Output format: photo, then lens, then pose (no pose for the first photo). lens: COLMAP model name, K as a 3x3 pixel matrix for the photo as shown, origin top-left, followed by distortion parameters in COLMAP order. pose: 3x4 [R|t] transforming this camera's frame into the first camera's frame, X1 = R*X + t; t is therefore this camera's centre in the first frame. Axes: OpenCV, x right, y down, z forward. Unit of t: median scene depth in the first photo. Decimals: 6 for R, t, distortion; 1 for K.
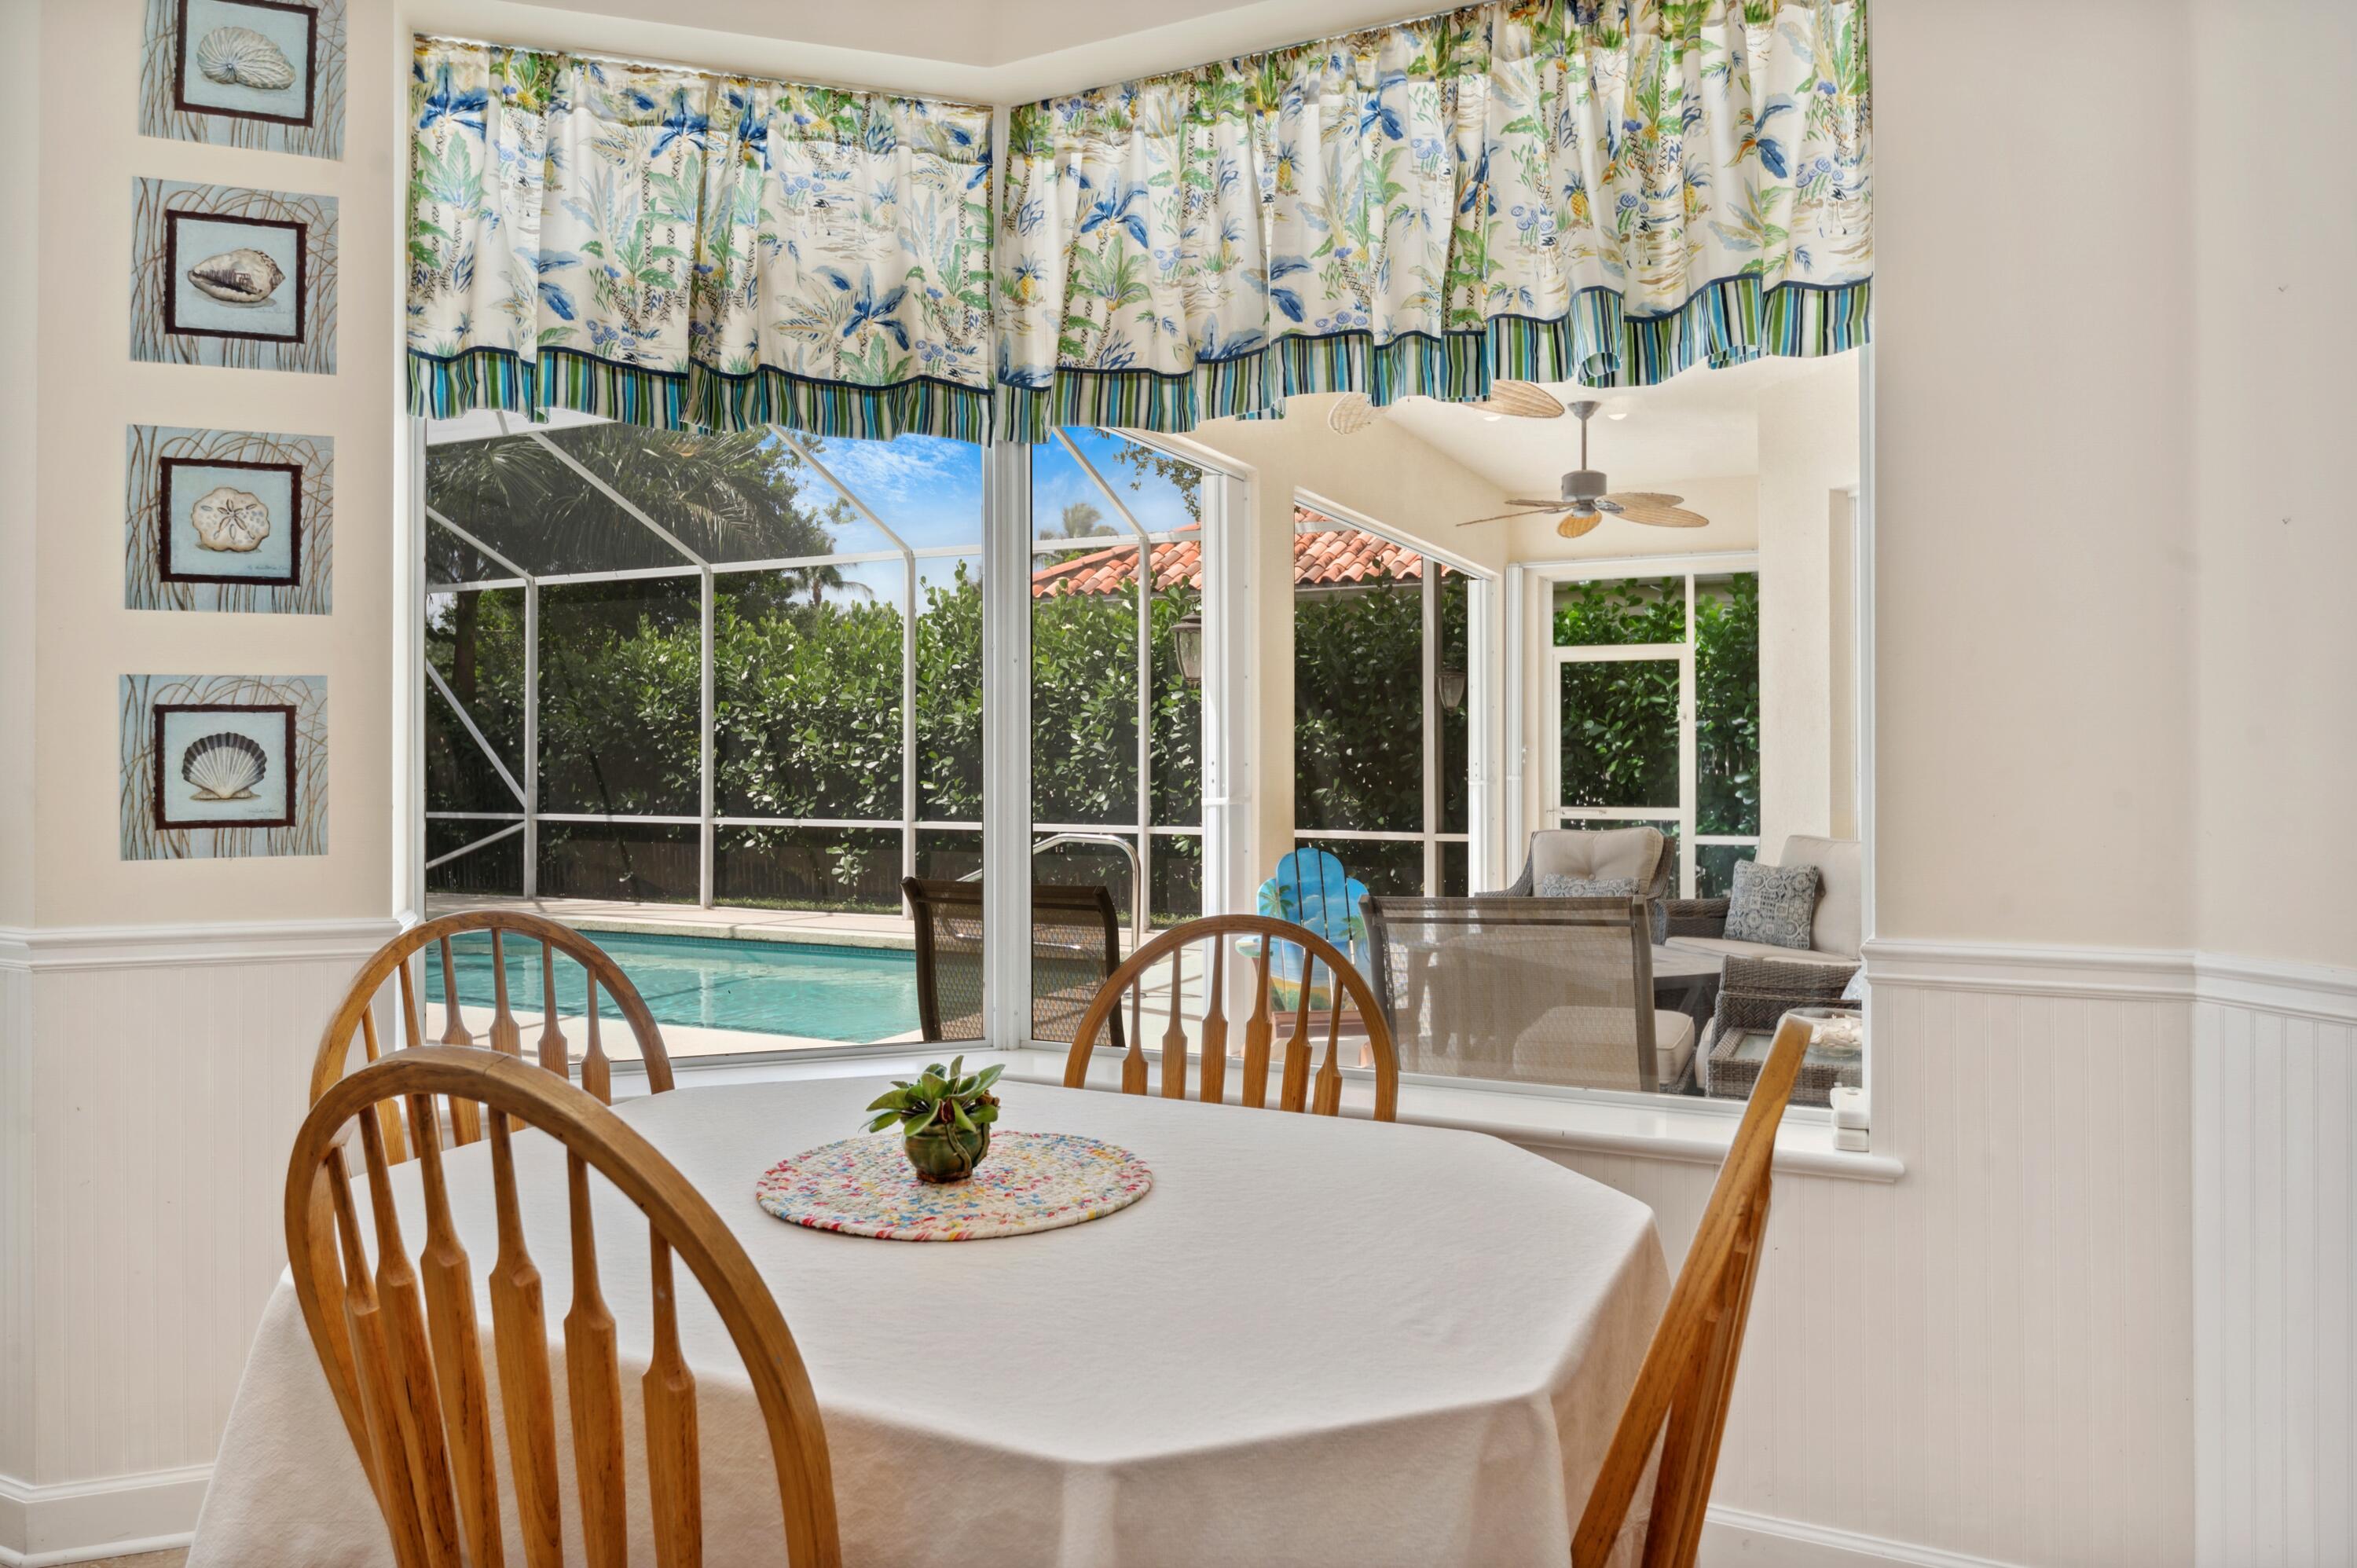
lens RADIAL K [[1434.9, 0, 1178.5], [0, 1434.9, 784.0], [0, 0, 1]] dist [-0.041085, -0.000466]
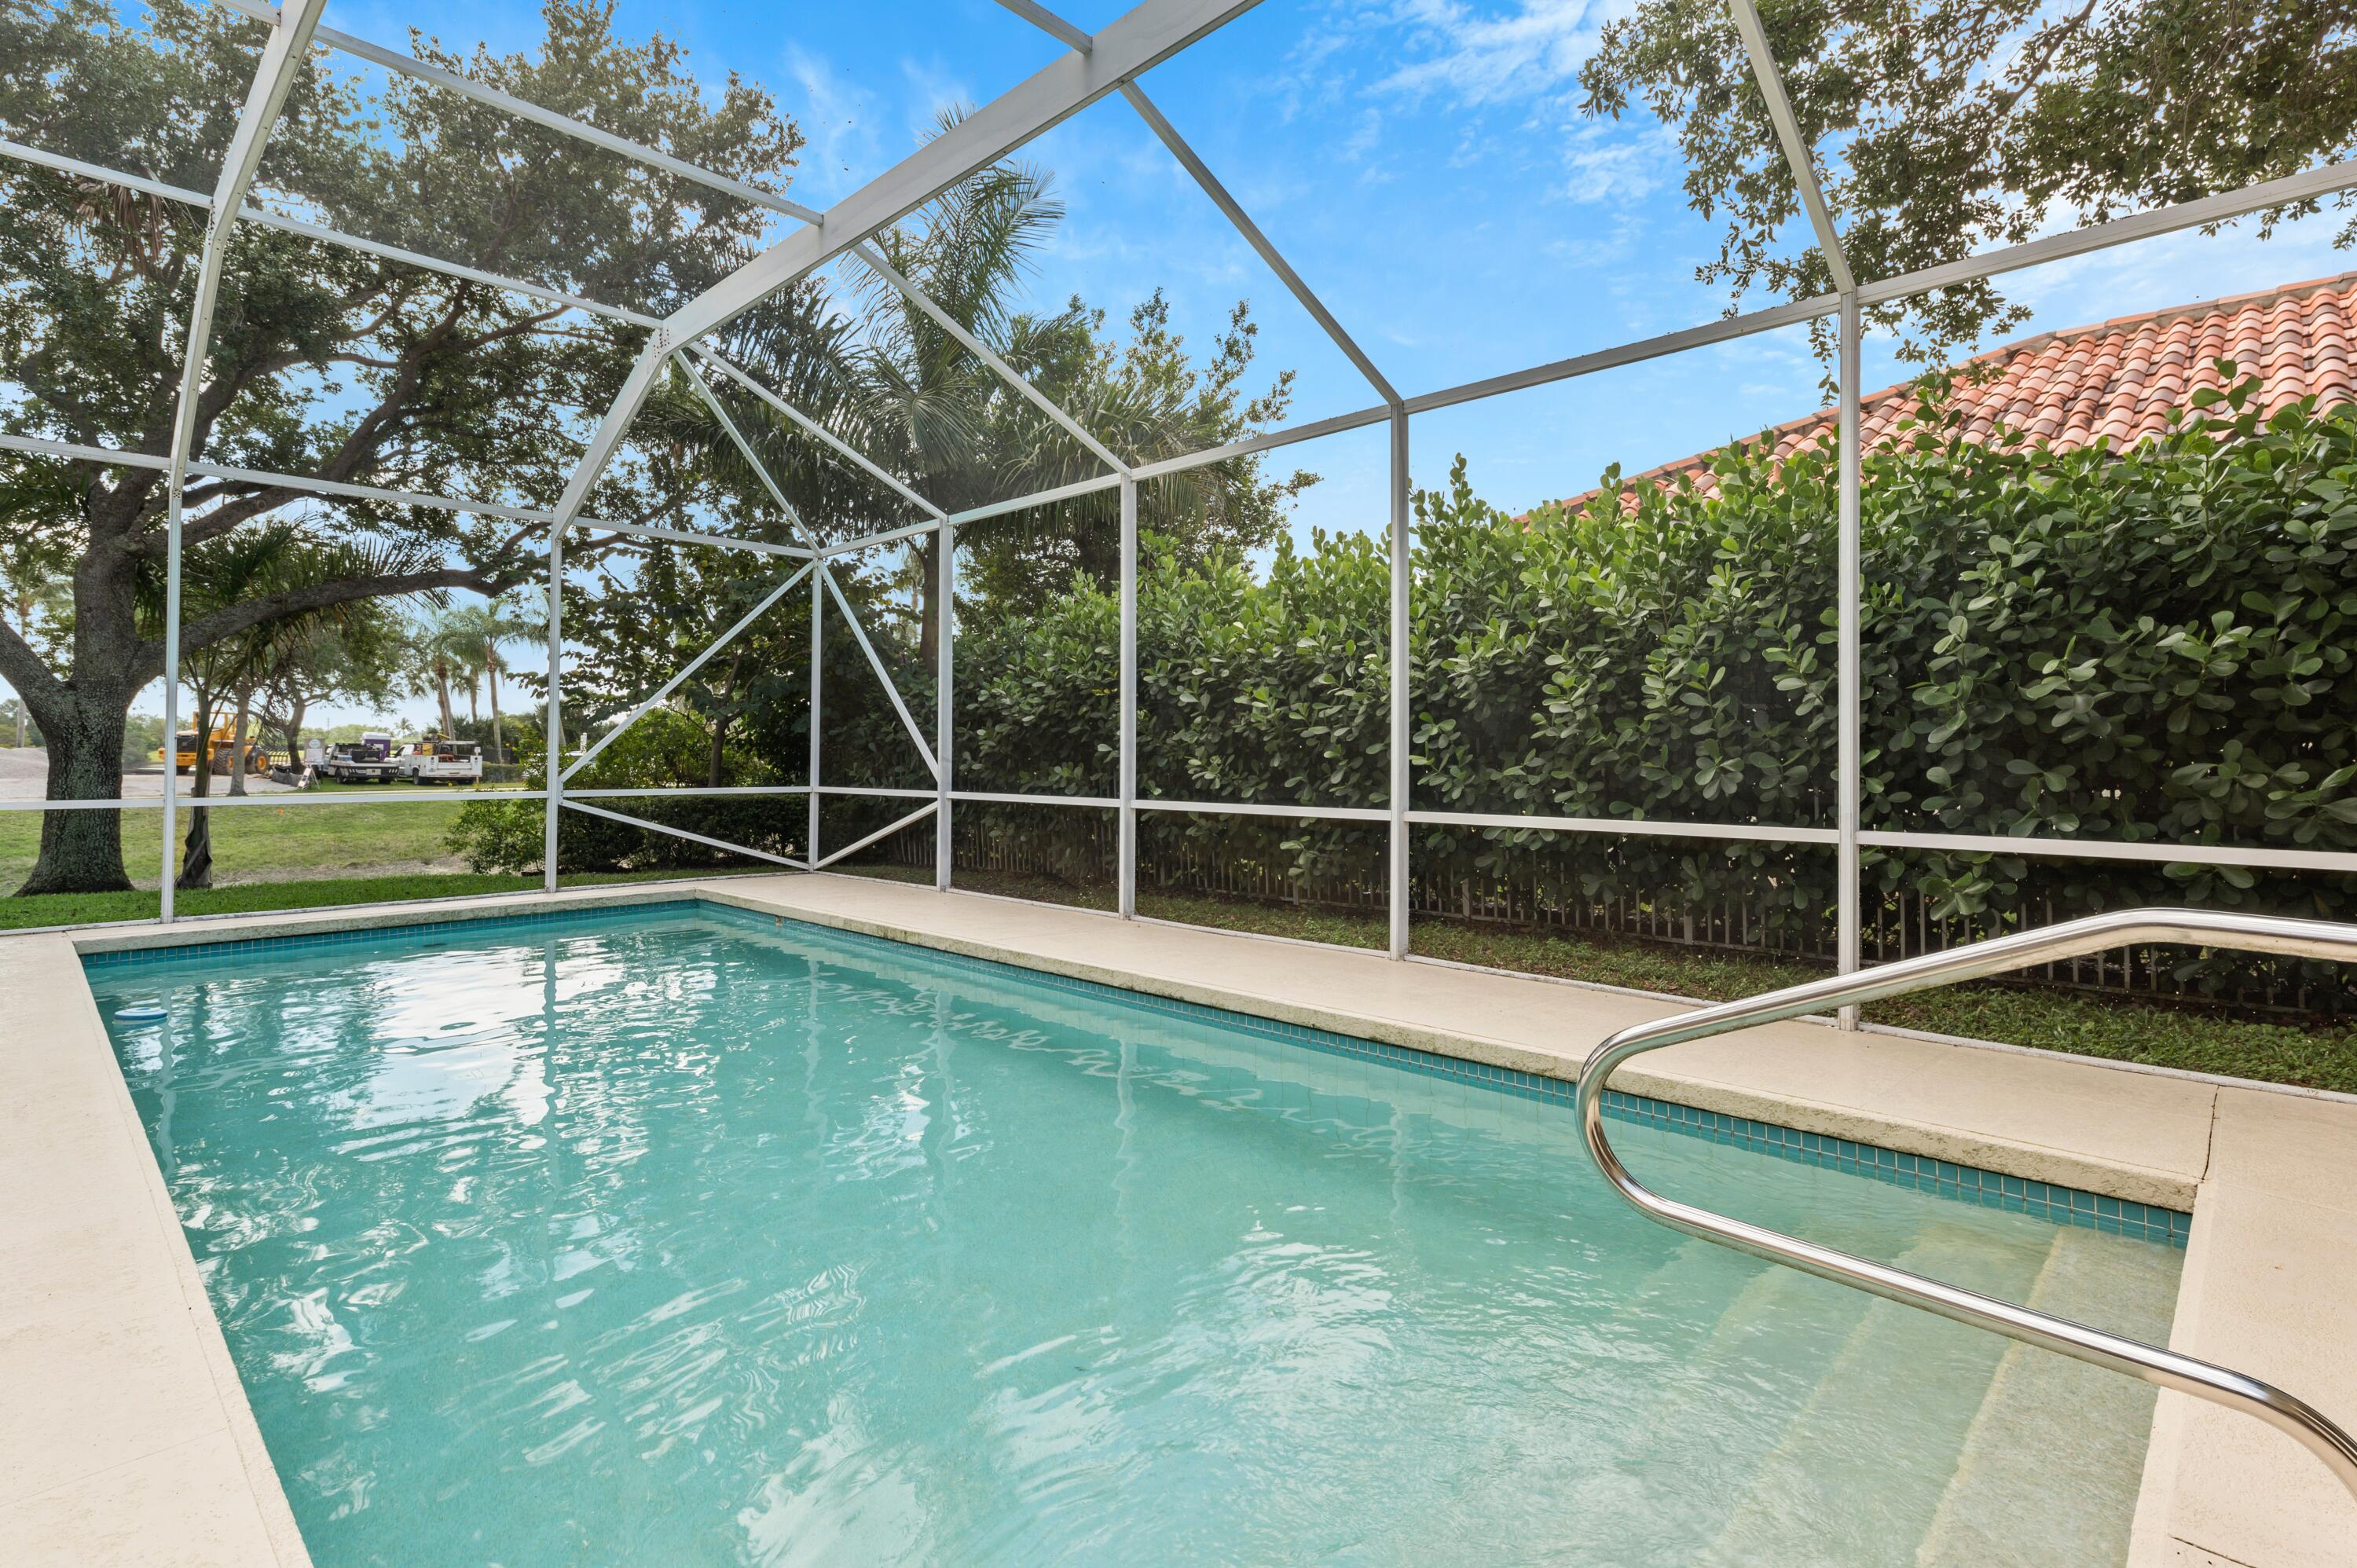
lens RADIAL K [[1156.6, 0, 1185.0], [0, 1156.6, 748.5], [0, 0, 1]] dist [0.000072, -0.000006]
pose [[0.946946, 0.002602, -0.321382, -0.095909], [-0.007650, 0.999866, -0.014446, 0.004723], [0.321302, 0.016138, 0.946839, 0.397168]]
